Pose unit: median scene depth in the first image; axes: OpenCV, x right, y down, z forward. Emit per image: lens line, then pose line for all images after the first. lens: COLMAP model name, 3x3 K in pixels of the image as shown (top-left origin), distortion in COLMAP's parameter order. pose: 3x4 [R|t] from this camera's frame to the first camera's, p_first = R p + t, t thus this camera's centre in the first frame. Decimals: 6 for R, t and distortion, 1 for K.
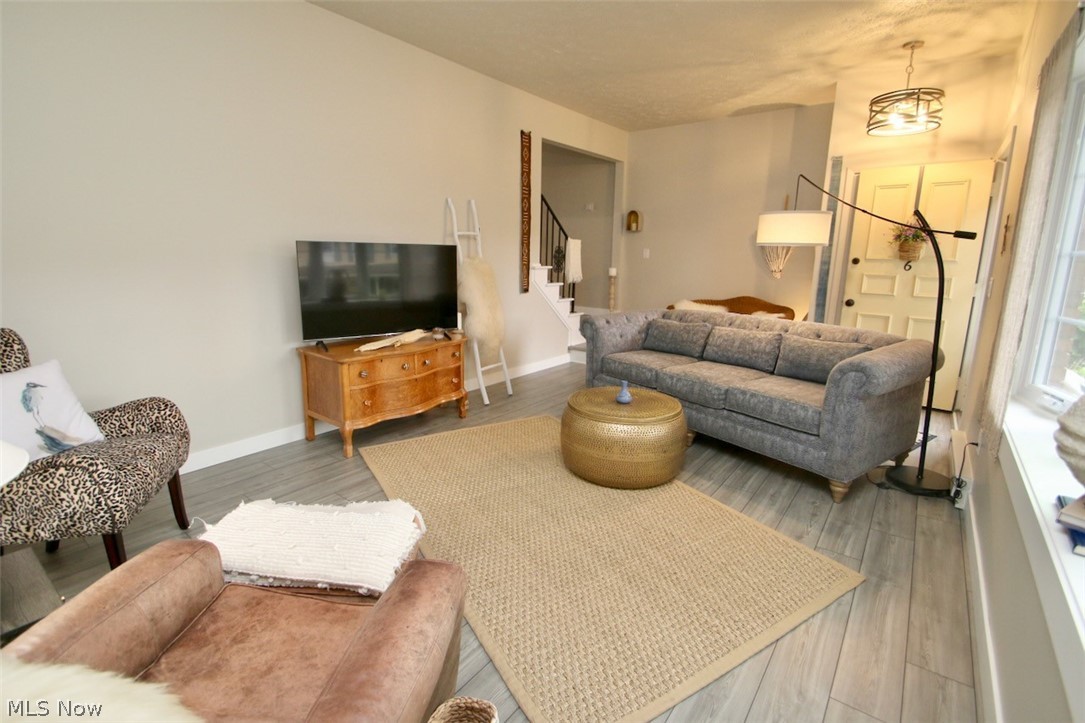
lens RADIAL K [[498.1, 0, 533.8], [0, 498.1, 346.9], [0, 0, 1]] dist [0.013755, -0.018361]
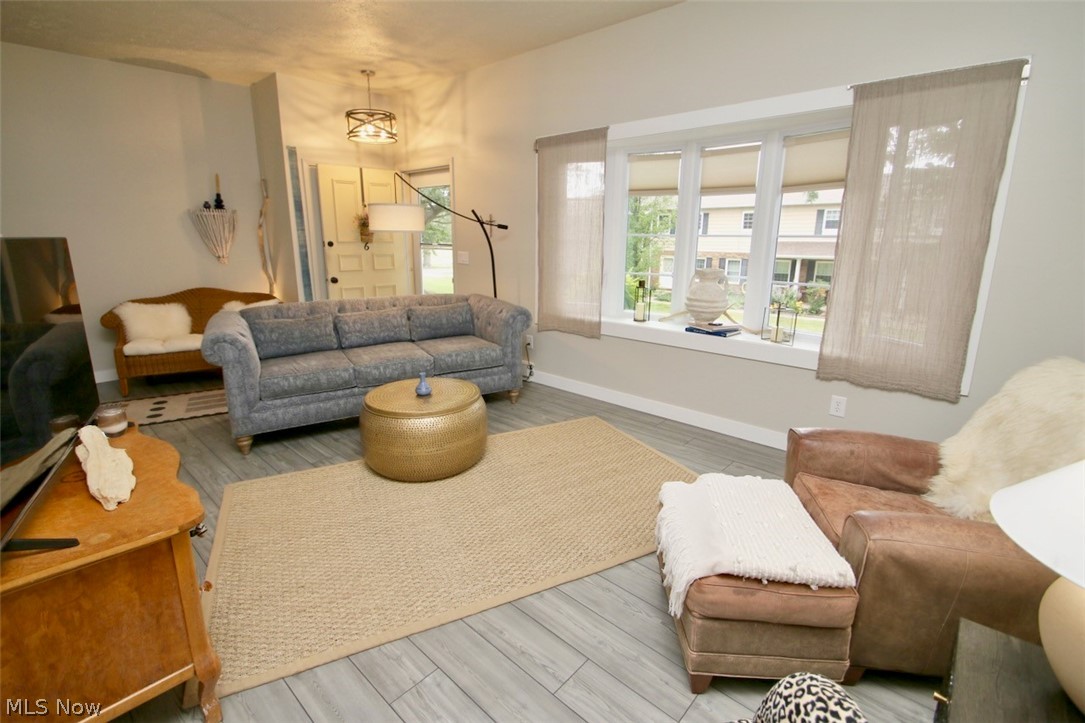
lens RADIAL K [[498.1, 0, 533.8], [0, 498.1, 346.9], [0, 0, 1]] dist [0.013755, -0.018361]
pose [[0.084756, -0.229200, 0.969682, -0.612783], [0.187369, 0.959489, 0.210414, -0.121031], [-0.978626, 0.163855, 0.124267, 0.537445]]
